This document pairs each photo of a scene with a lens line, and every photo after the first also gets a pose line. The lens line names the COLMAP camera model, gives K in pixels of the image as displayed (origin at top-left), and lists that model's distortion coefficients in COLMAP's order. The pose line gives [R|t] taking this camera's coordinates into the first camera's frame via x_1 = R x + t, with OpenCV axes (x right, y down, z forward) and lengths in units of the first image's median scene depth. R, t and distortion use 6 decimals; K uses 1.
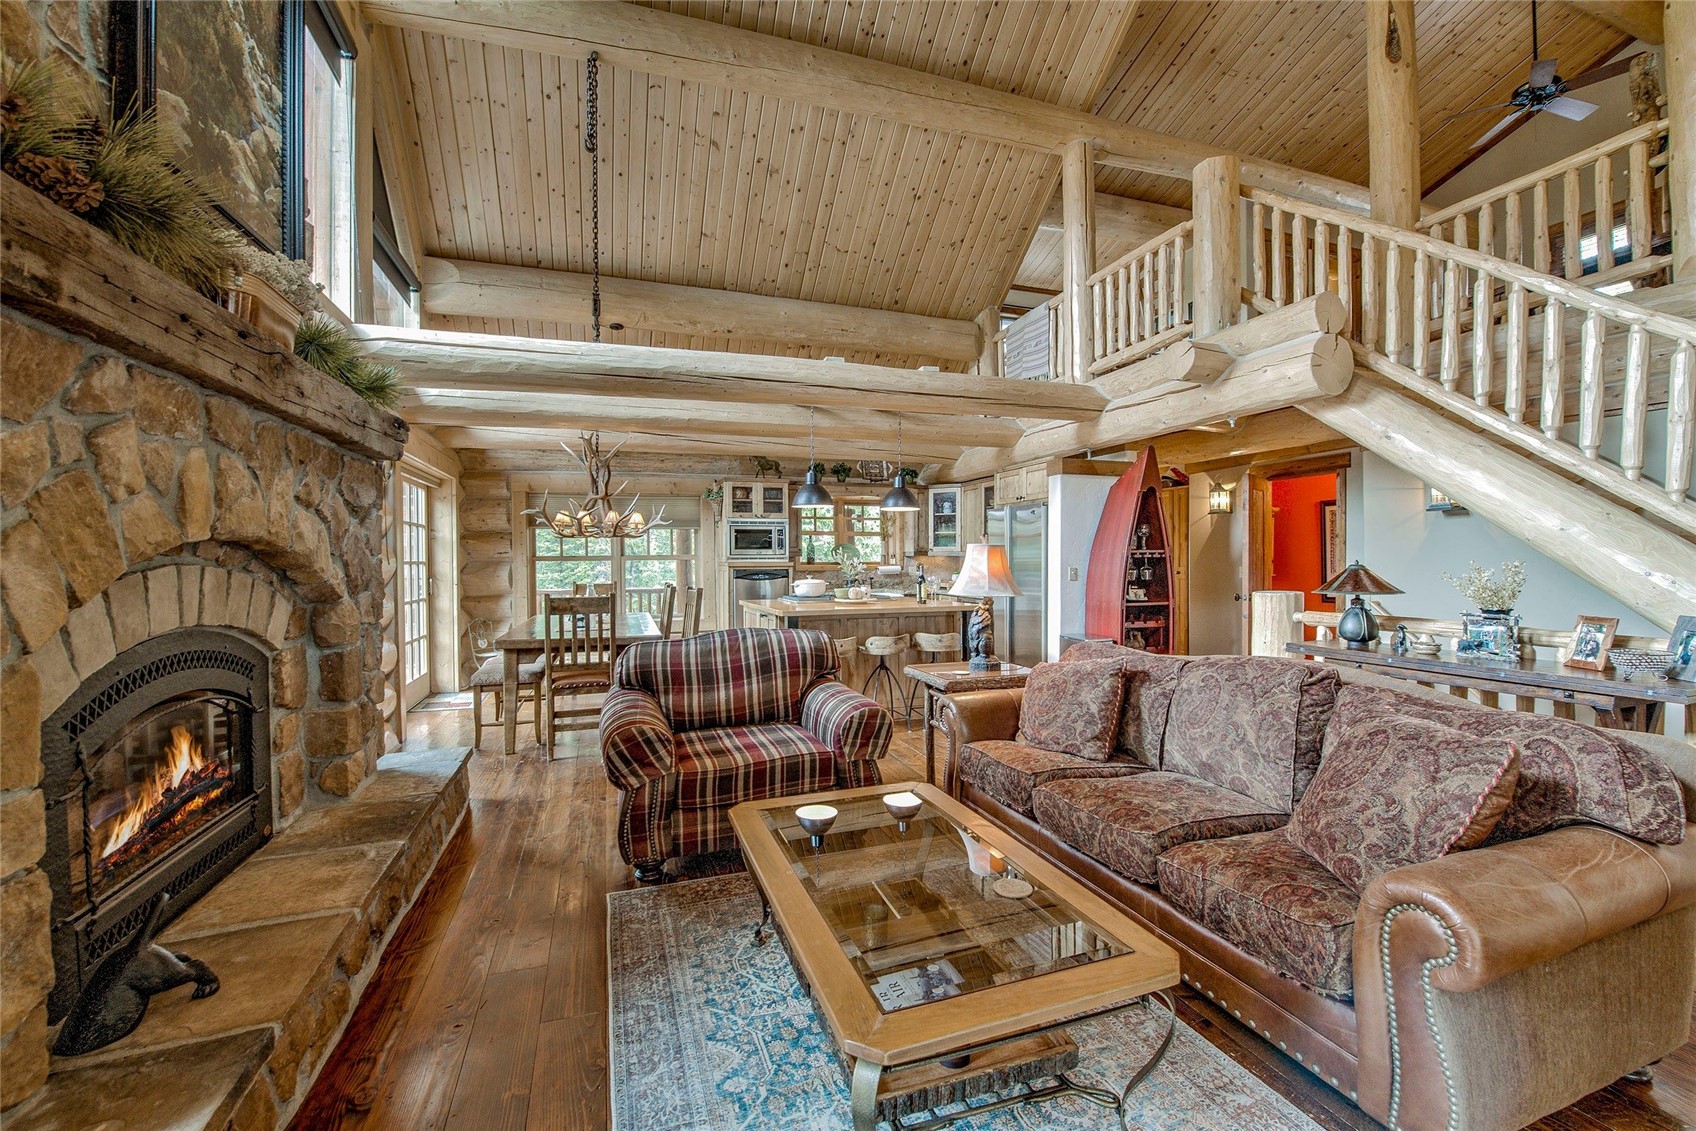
lens RADIAL K [[685.3, 0, 844.0], [0, 685.3, 568.8], [0, 0, 1]] dist [-0.013580, -0.002038]
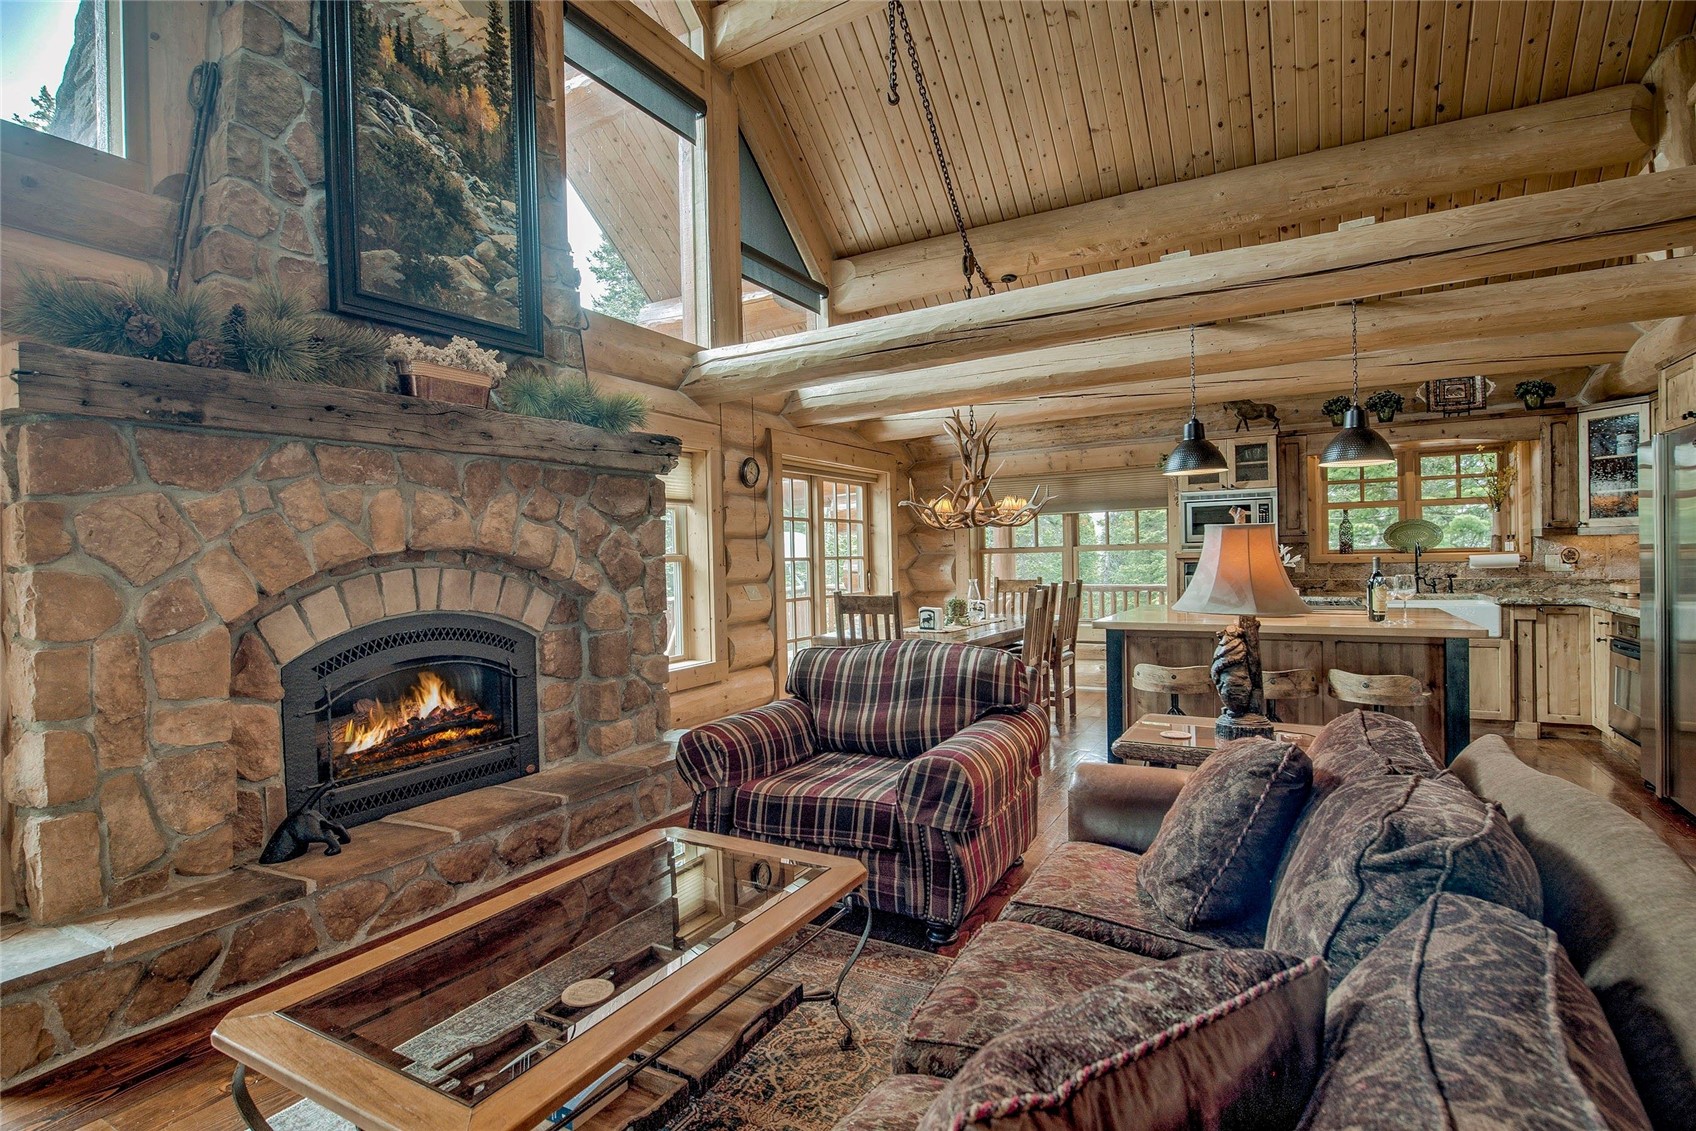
lens RADIAL K [[828.6, 0, 846.9], [0, 828.6, 566.0], [0, 0, 1]] dist [-0.005854, -0.004765]
pose [[0.660278, -0.000522, -0.751021, 0.442870], [0.008267, 0.999944, 0.006573, -0.006404], [0.750976, -0.010549, 0.660245, 0.236879]]
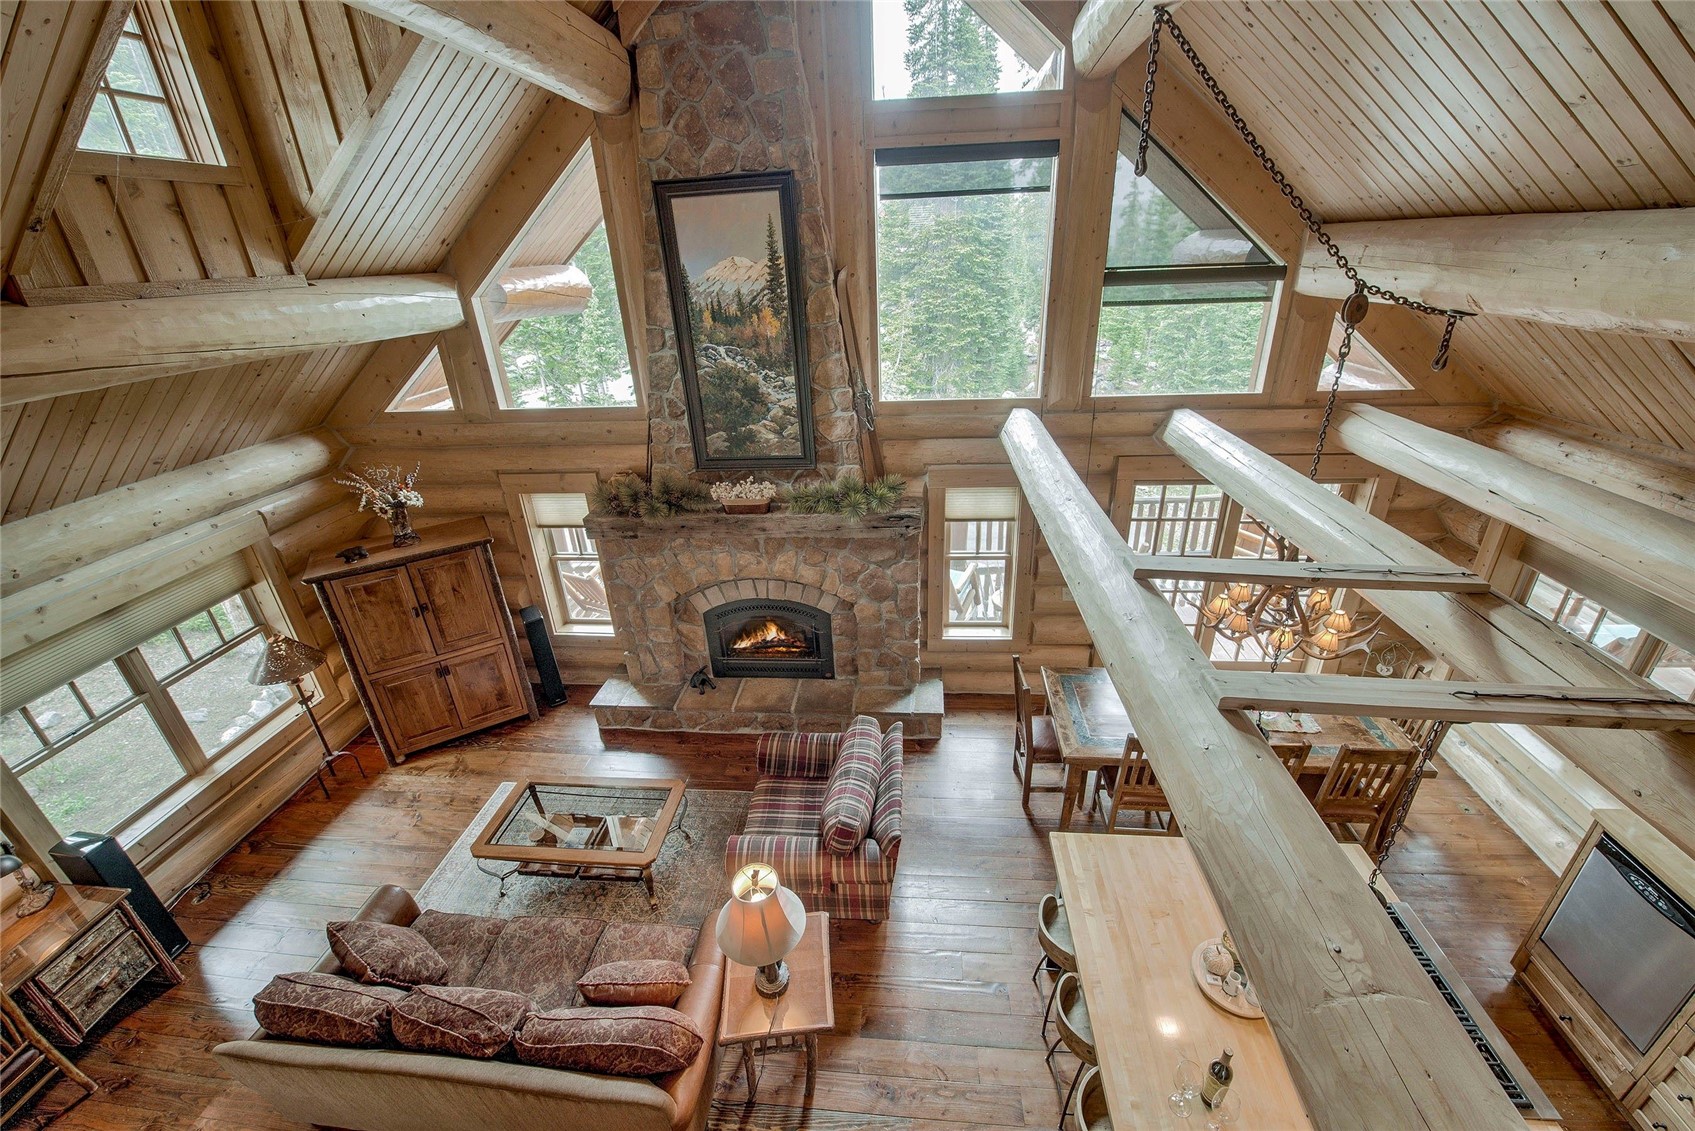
lens RADIAL K [[684.9, 0, 840.7], [0, 684.9, 564.7], [0, 0, 1]] dist [-0.013580, -0.002038]
pose [[-0.421459, 0.412892, -0.807398, 0.563741], [0.040221, 0.897970, 0.438214, -0.616333], [0.905955, 0.152215, -0.395065, 1.142567]]
